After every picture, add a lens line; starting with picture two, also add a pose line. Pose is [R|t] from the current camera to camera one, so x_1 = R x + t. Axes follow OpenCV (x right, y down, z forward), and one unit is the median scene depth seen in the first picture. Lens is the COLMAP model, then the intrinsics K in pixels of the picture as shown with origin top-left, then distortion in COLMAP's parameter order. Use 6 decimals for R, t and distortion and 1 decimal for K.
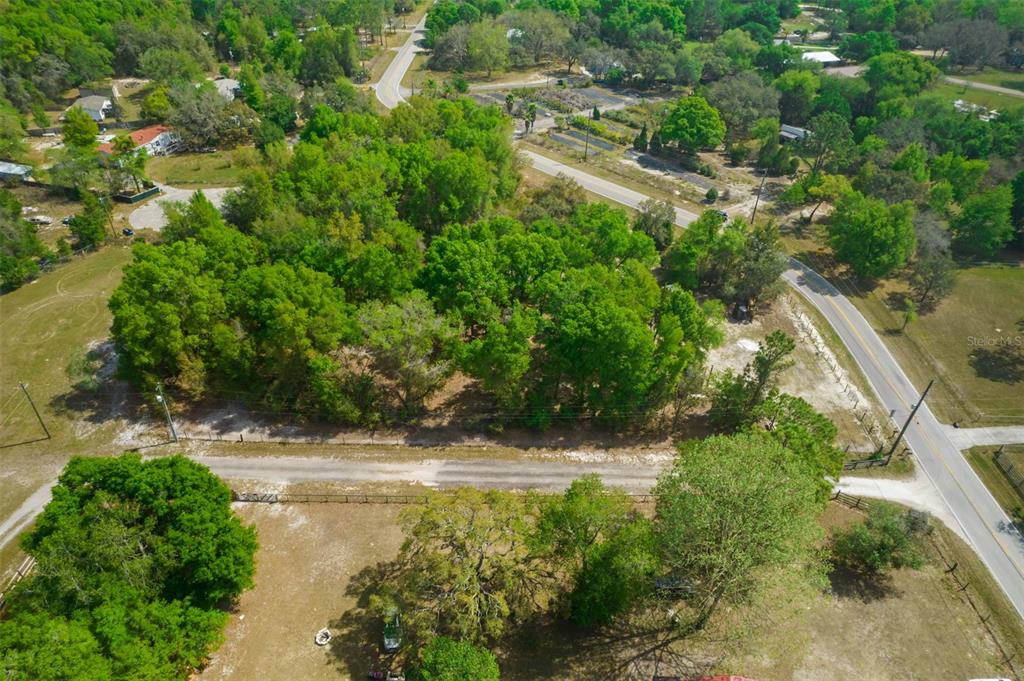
lens RADIAL K [[662.5, 0, 512.0], [0, 662.5, 340.5], [0, 0, 1]] dist [-0.083909, 0.080138]
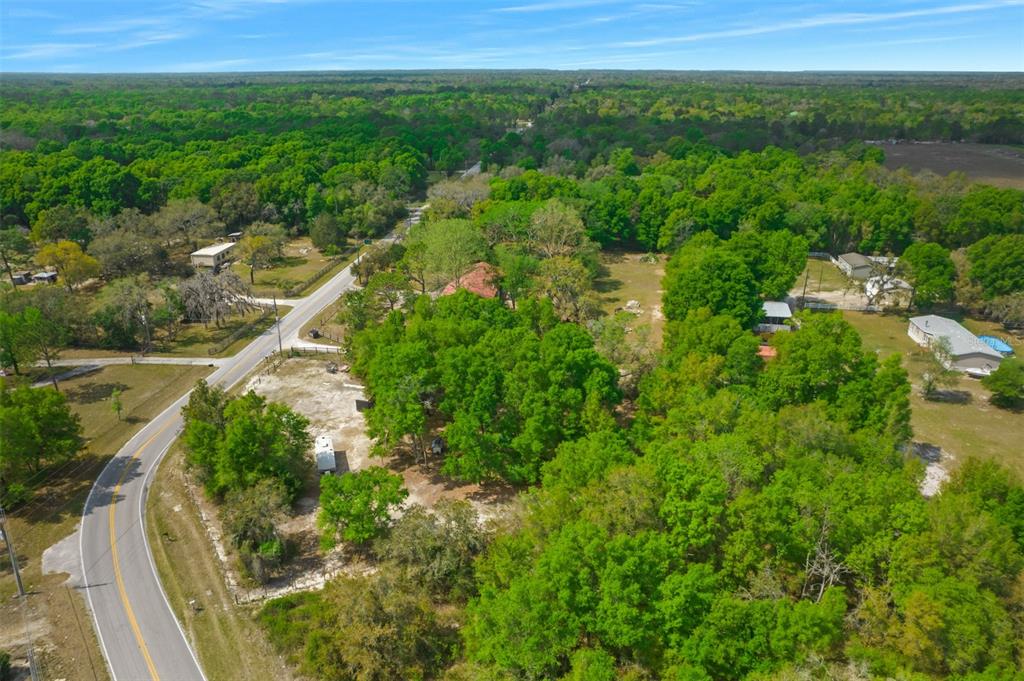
lens RADIAL K [[692.5, 0, 512.0], [0, 692.5, 340.5], [0, 0, 1]] dist [-0.086502, 0.081710]
pose [[-0.993005, -0.070773, 0.094510, -0.084508], [0.043998, 0.520997, 0.852424, -1.110019], [-0.109568, 0.850619, -0.514239, 1.633668]]
